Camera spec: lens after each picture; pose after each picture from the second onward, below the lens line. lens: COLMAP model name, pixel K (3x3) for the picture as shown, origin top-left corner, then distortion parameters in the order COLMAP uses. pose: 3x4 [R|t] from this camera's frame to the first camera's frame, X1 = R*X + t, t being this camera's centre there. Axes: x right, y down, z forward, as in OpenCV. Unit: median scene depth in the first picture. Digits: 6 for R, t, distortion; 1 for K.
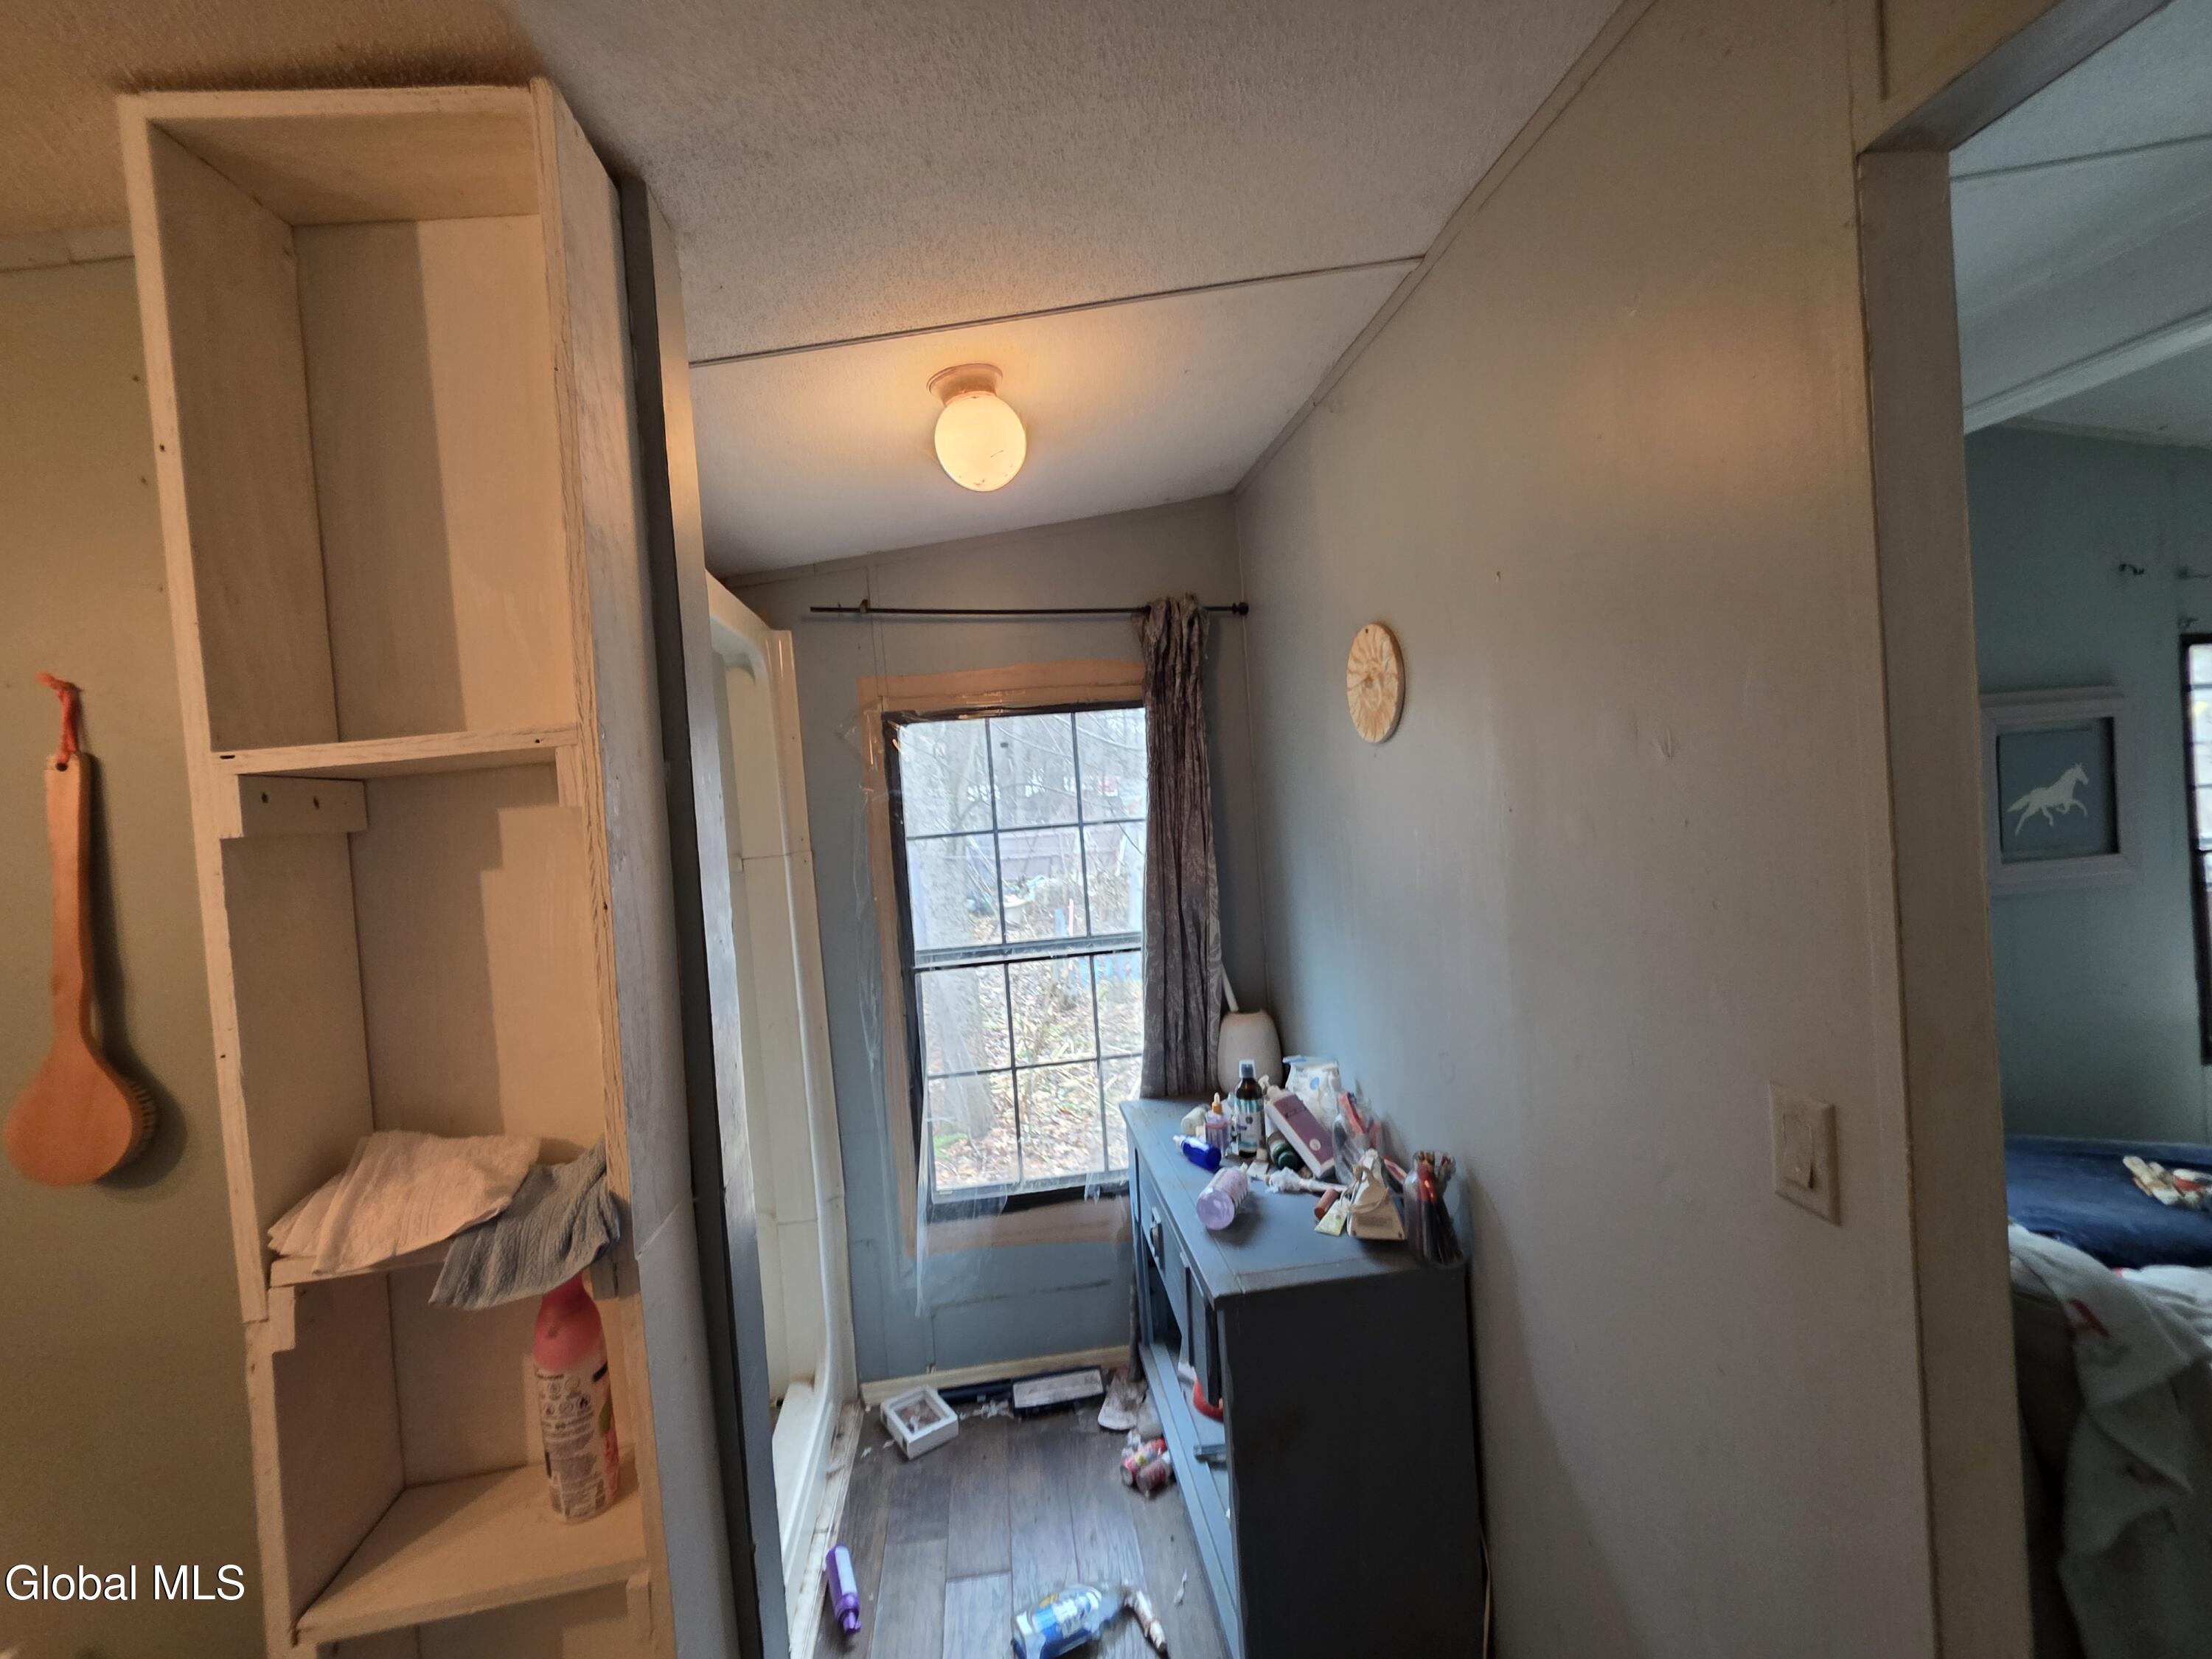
lens RADIAL K [[900.4, 0, 1099.7], [0, 900.4, 817.1], [0, 0, 1]] dist [-0.000155, -0.000187]
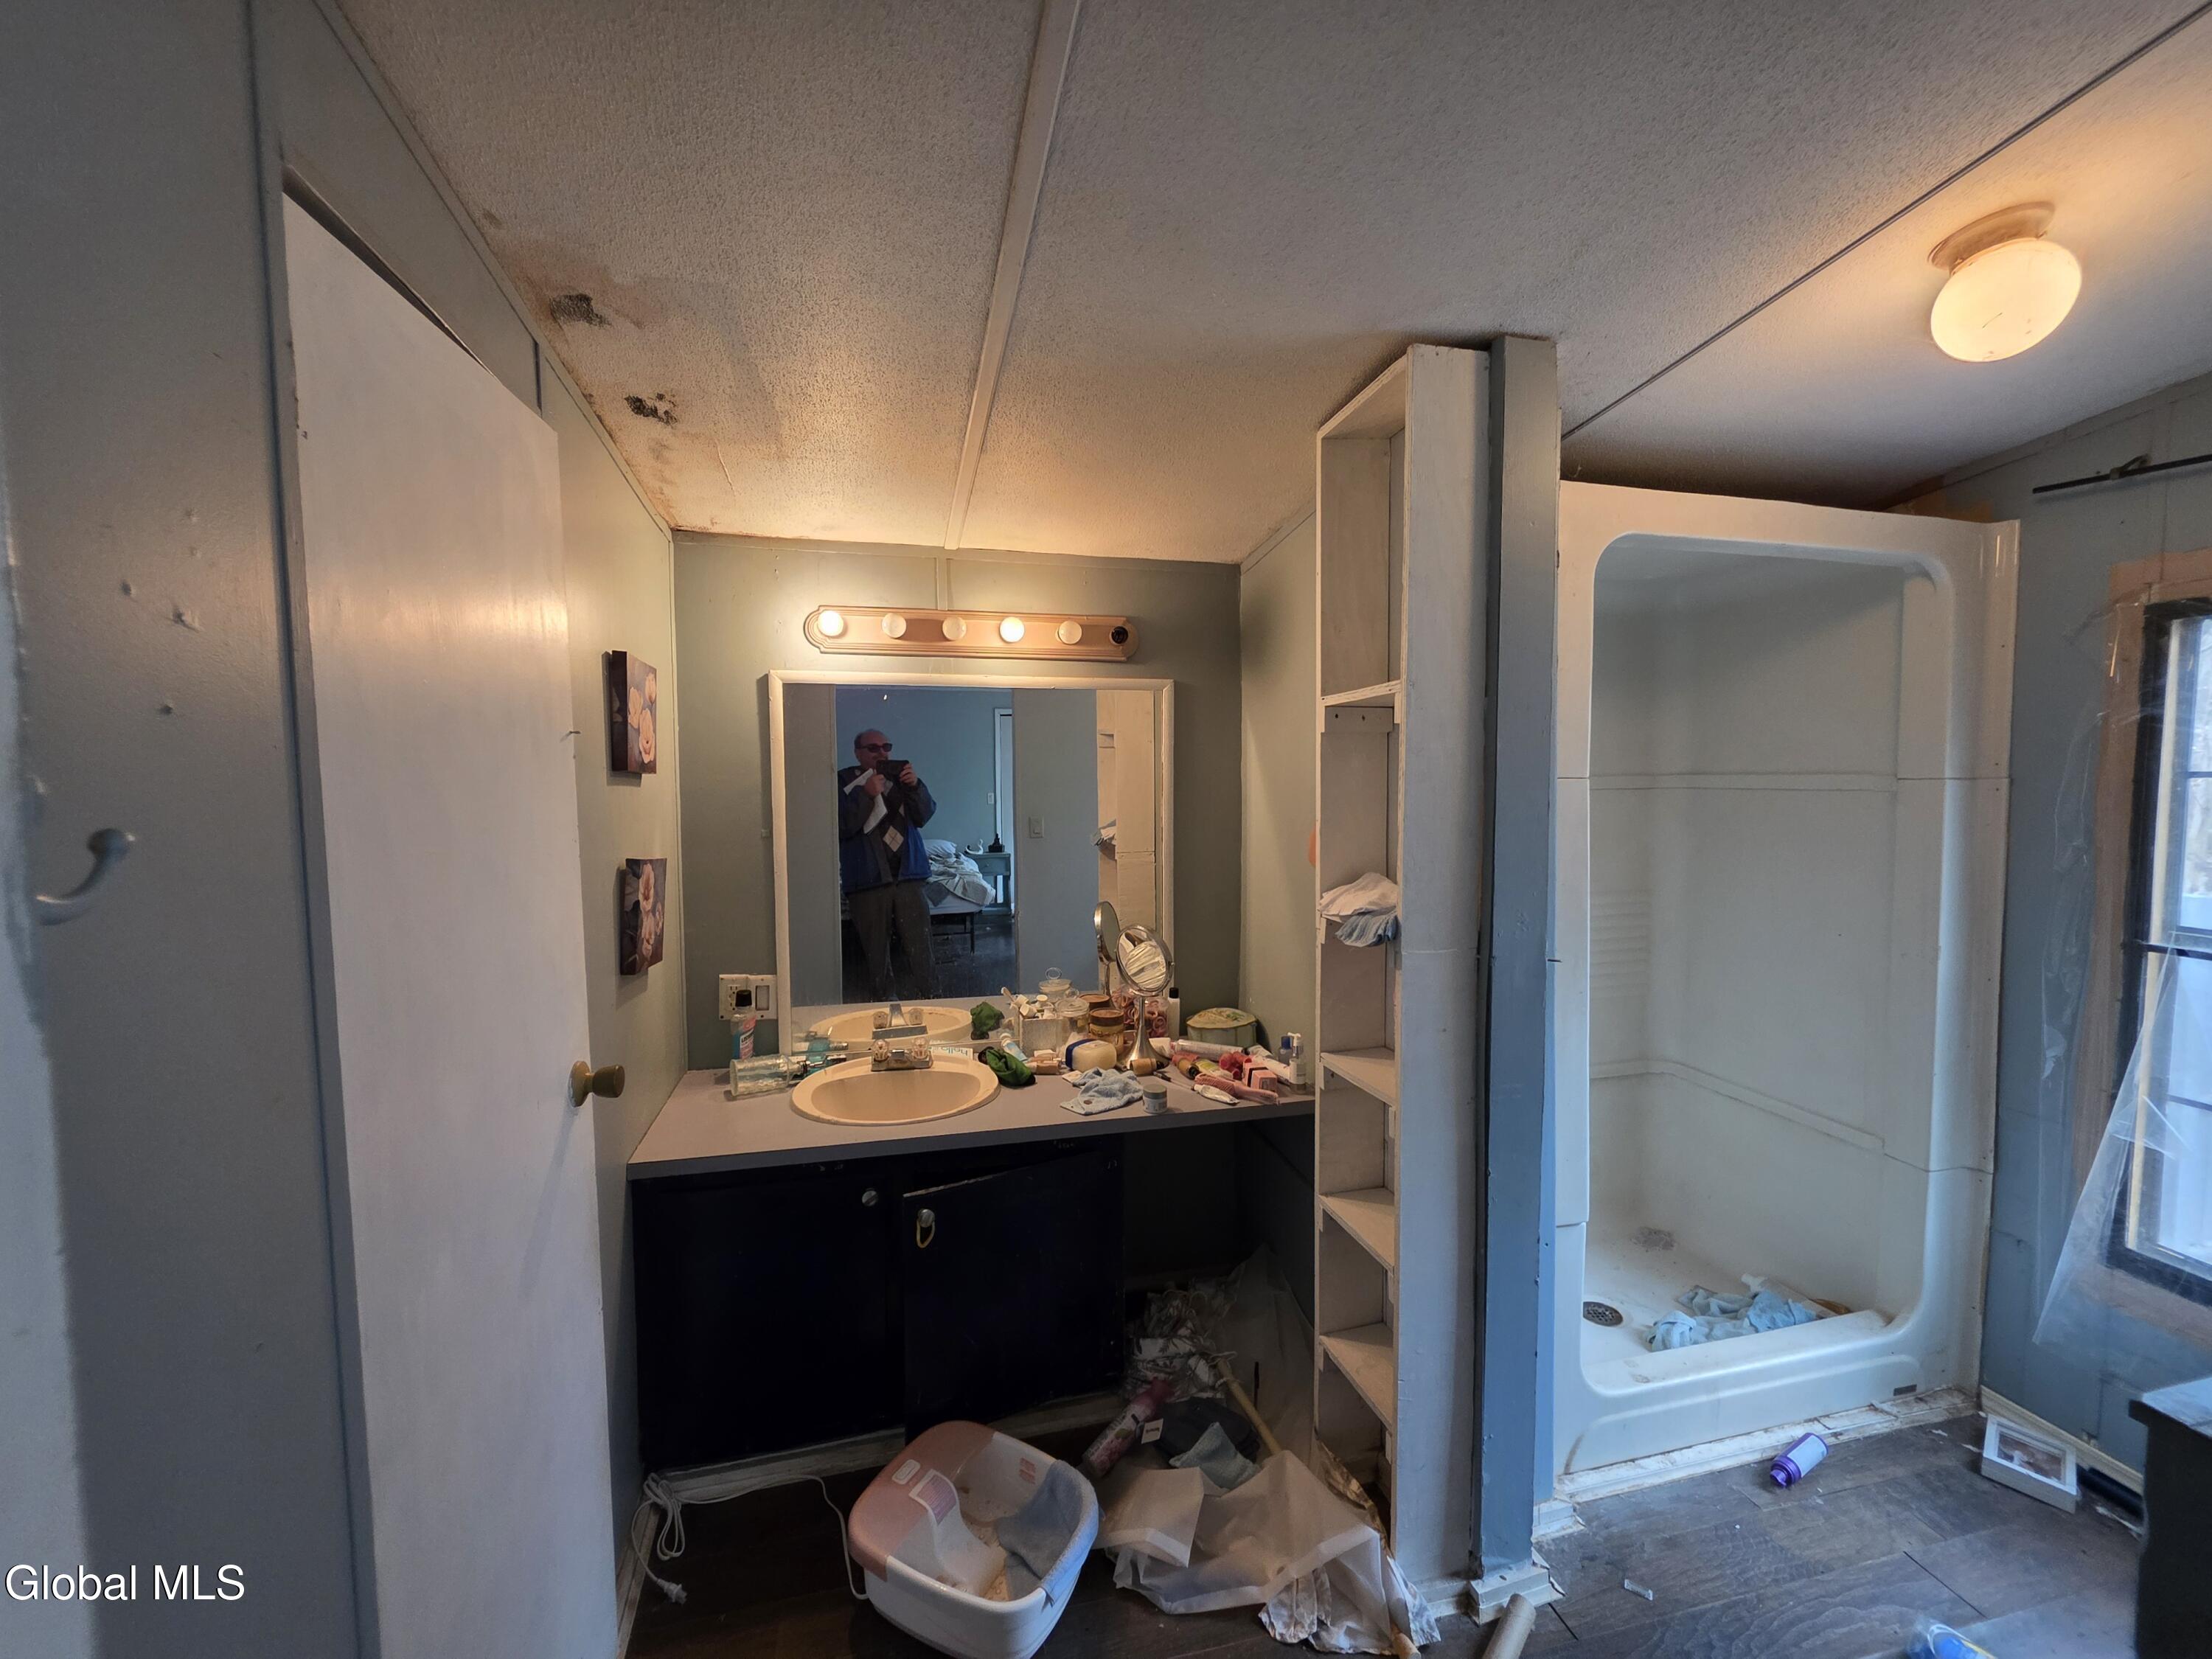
lens RADIAL K [[885.0, 0, 1106.0], [0, 885.0, 829.5], [0, 0, 1]] dist [0.000413, -0.000241]
pose [[0.127555, 0.140493, -0.981831, 0.643283], [-0.023909, 0.990065, 0.138565, -0.016544], [0.991543, 0.005800, 0.129646, 0.049719]]
